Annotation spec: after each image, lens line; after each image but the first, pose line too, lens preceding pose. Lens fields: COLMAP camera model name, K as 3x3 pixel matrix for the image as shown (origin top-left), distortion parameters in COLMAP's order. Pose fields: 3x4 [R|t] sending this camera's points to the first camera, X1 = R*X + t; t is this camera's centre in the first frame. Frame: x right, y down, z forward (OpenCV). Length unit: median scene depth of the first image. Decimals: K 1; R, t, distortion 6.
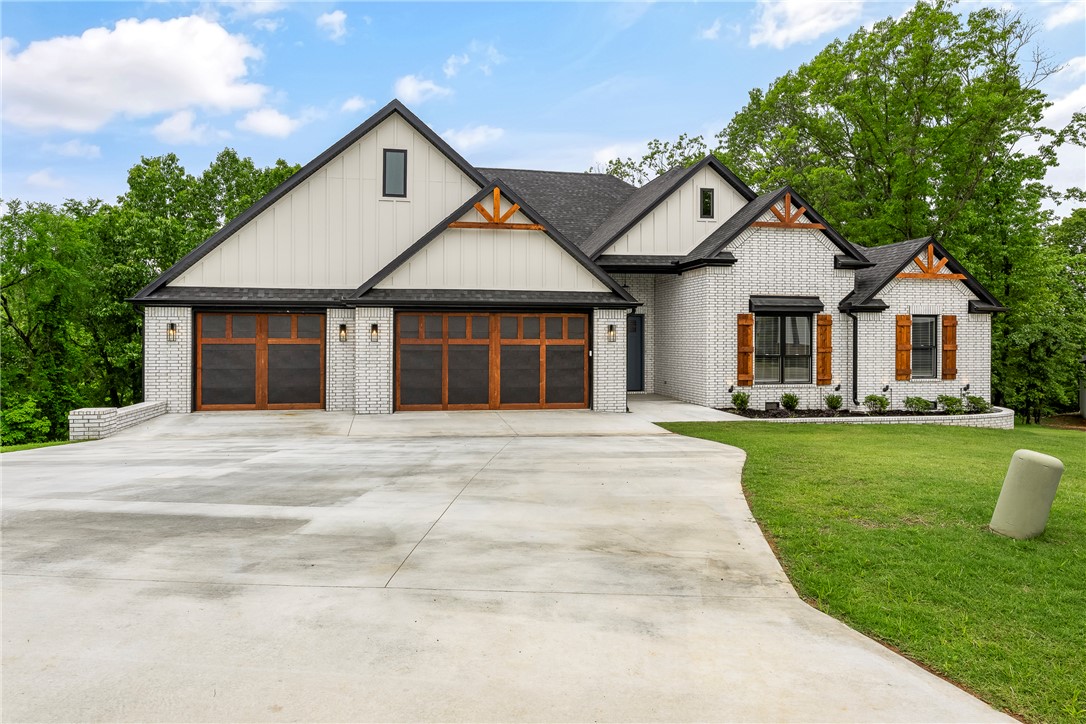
lens RADIAL K [[624.1, 0, 543.1], [0, 624.1, 359.3], [0, 0, 1]] dist [-0.000930, 0.001346]
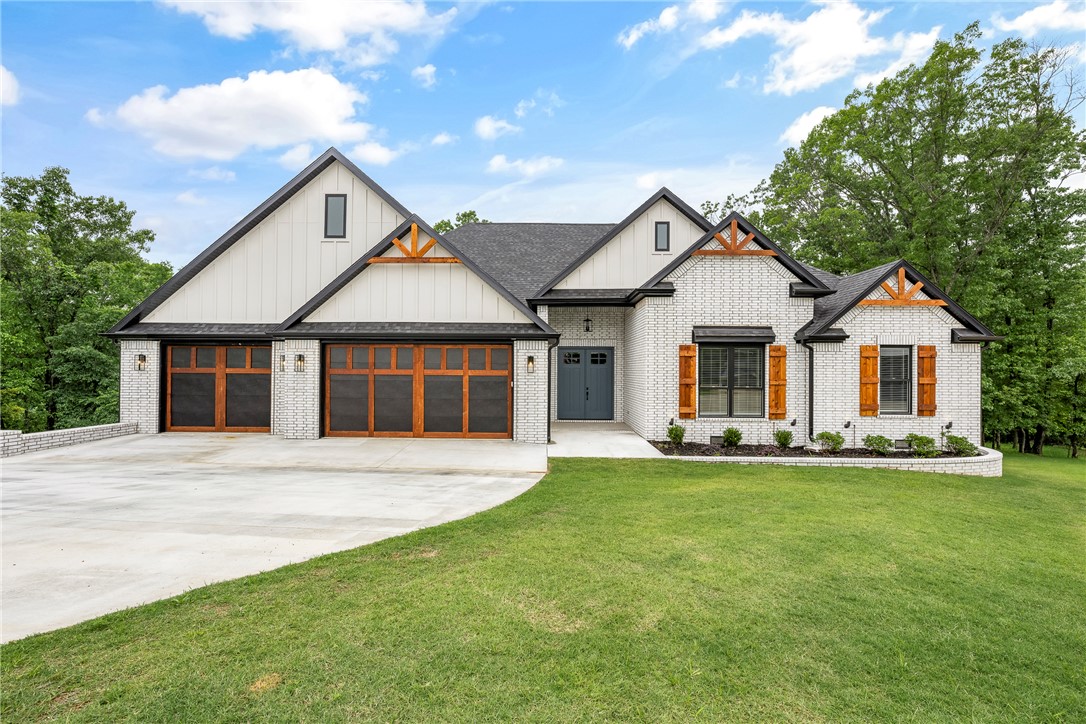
lens RADIAL K [[494.7, 0, 538.3], [0, 494.7, 381.0], [0, 0, 1]] dist [0.000026, -0.000307]
pose [[0.983278, 0.007930, -0.181937, 0.237302], [-0.010072, 0.999890, -0.010848, -0.005600], [0.181831, 0.012499, 0.983250, 0.199018]]
